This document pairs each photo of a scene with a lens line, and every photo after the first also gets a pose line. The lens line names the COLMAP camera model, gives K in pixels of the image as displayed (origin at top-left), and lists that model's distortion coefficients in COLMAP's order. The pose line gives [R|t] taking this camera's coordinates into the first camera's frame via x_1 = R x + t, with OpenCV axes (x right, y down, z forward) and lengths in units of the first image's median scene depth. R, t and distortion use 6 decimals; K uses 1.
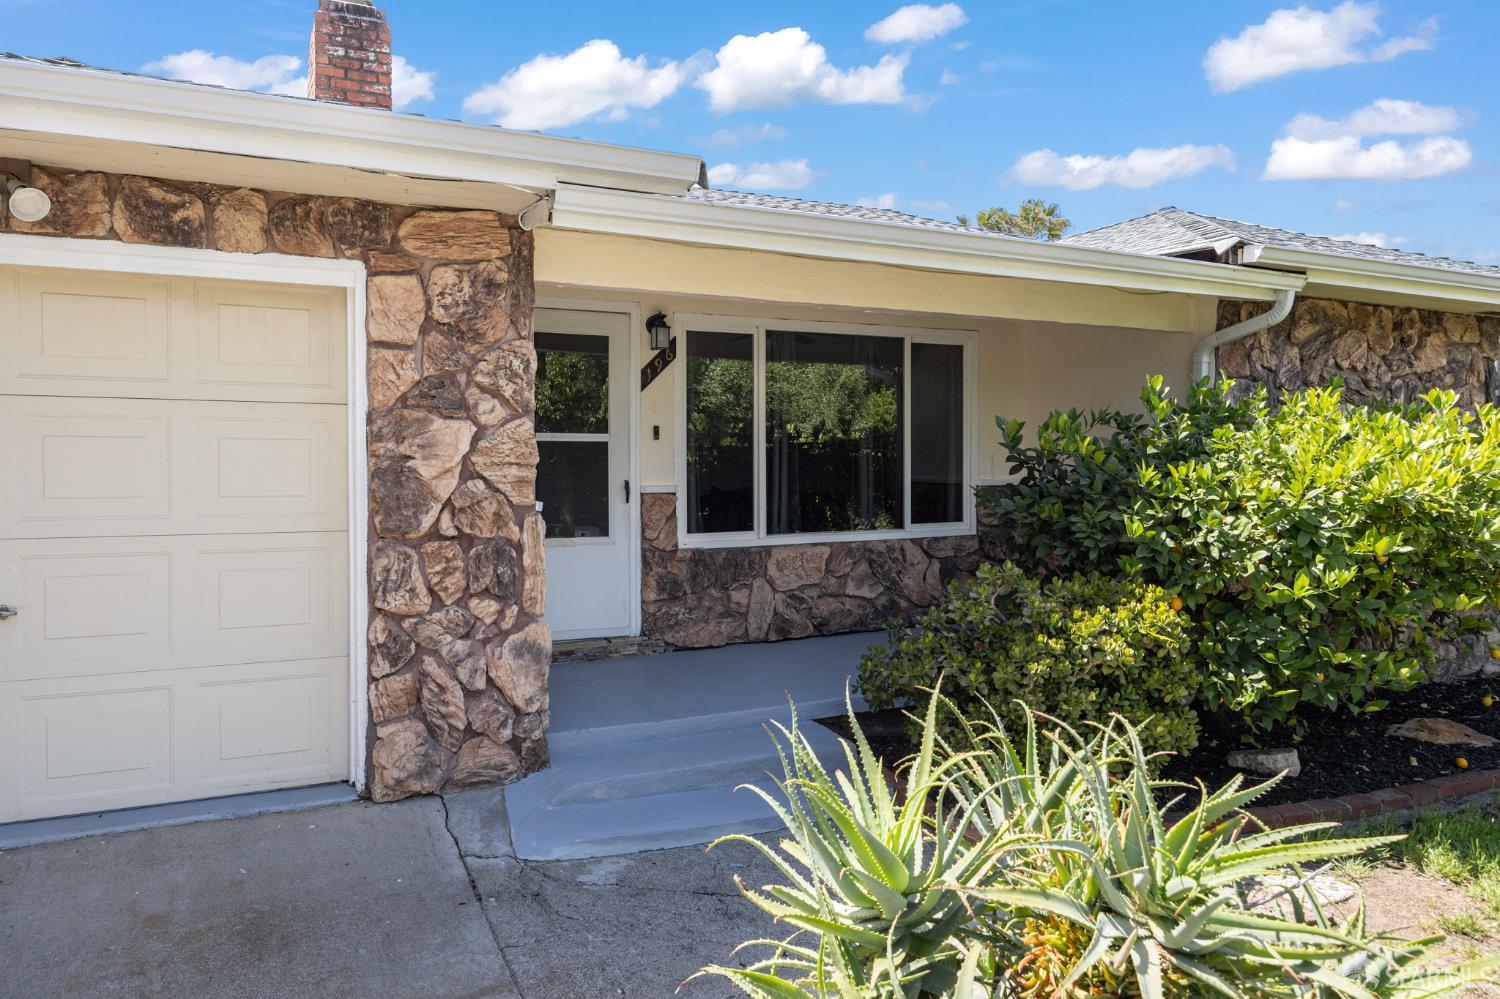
lens RADIAL K [[979.6, 0, 743.5], [0, 979.6, 500.0], [0, 0, 1]] dist [-0.002849, -0.001105]
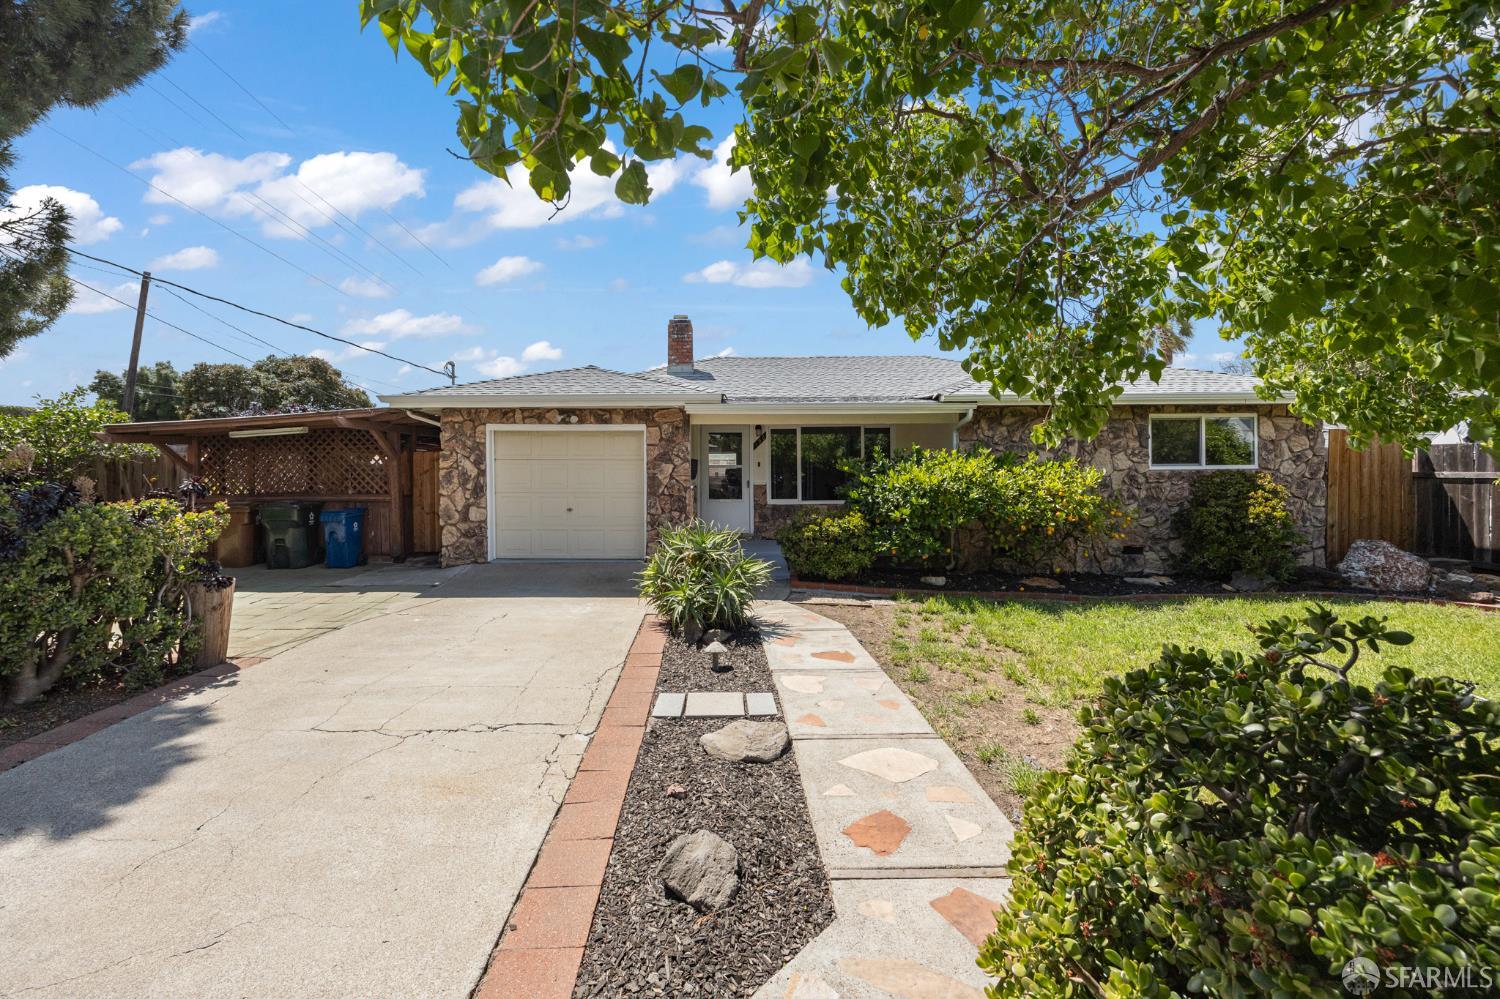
lens RADIAL K [[581.2, 0, 745.1], [0, 581.2, 488.5], [0, 0, 1]] dist [-0.001812, -0.000360]
pose [[0.915142, 0.007743, -0.403058, 0.832021], [-0.011999, 0.999896, -0.008034, 0.026633], [0.402954, 0.012189, 0.915139, -0.880144]]
